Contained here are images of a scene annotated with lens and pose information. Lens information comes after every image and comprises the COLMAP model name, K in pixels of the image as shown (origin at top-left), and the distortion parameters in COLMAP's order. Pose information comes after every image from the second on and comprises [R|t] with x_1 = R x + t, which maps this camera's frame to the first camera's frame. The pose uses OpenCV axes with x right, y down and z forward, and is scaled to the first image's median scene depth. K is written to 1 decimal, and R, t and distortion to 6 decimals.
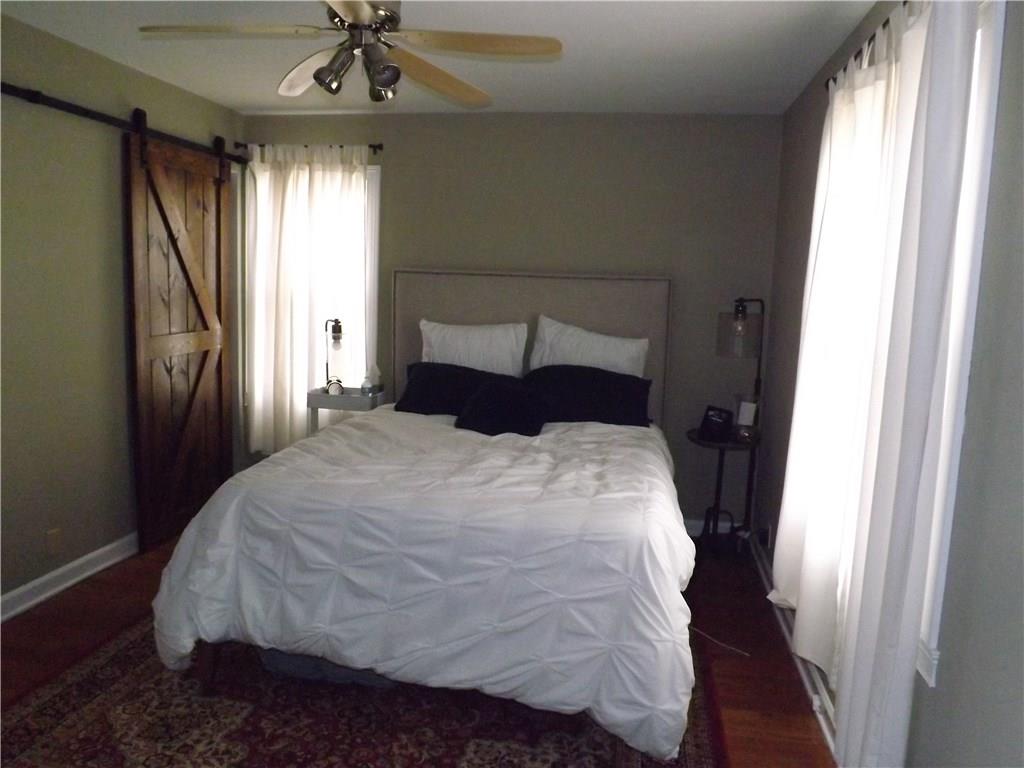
lens RADIAL K [[746.5, 0, 511.7], [0, 746.5, 386.7], [0, 0, 1]] dist [-0.059868, 0.016287]
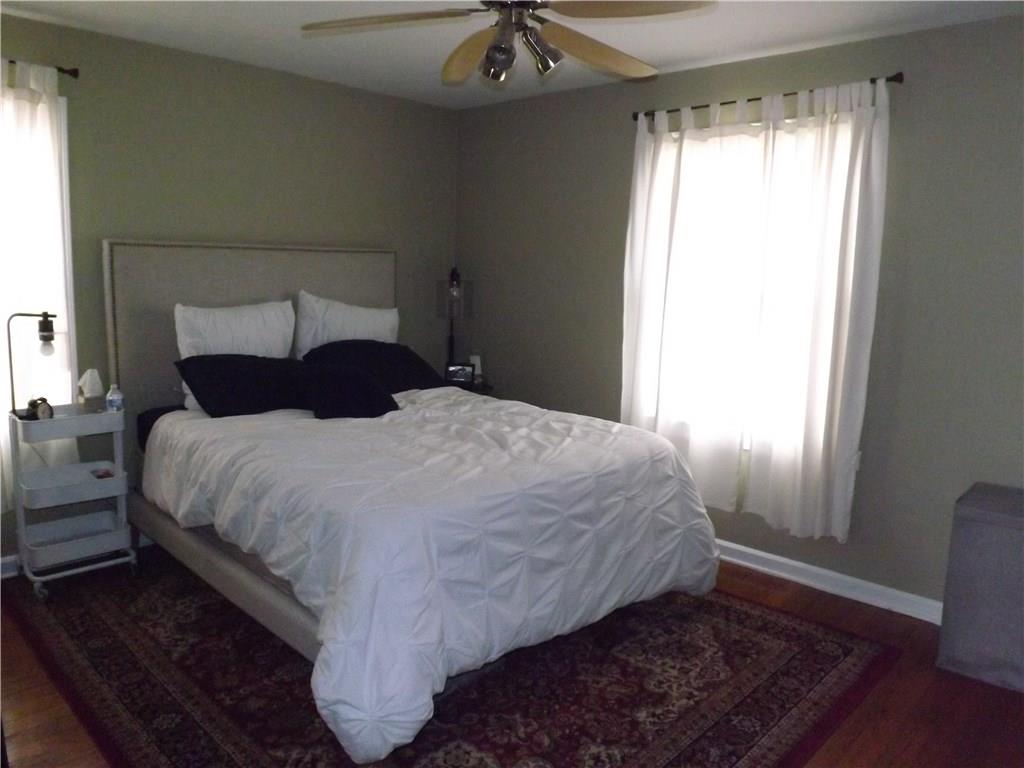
lens RADIAL K [[746.5, 0, 514.4], [0, 746.5, 380.1], [0, 0, 1]] dist [-0.059868, 0.016287]
pose [[0.543968, -0.146817, 0.826162, -0.615925], [0.107355, 0.988660, 0.105008, -0.055378], [-0.832210, 0.031572, 0.553560, 0.265313]]
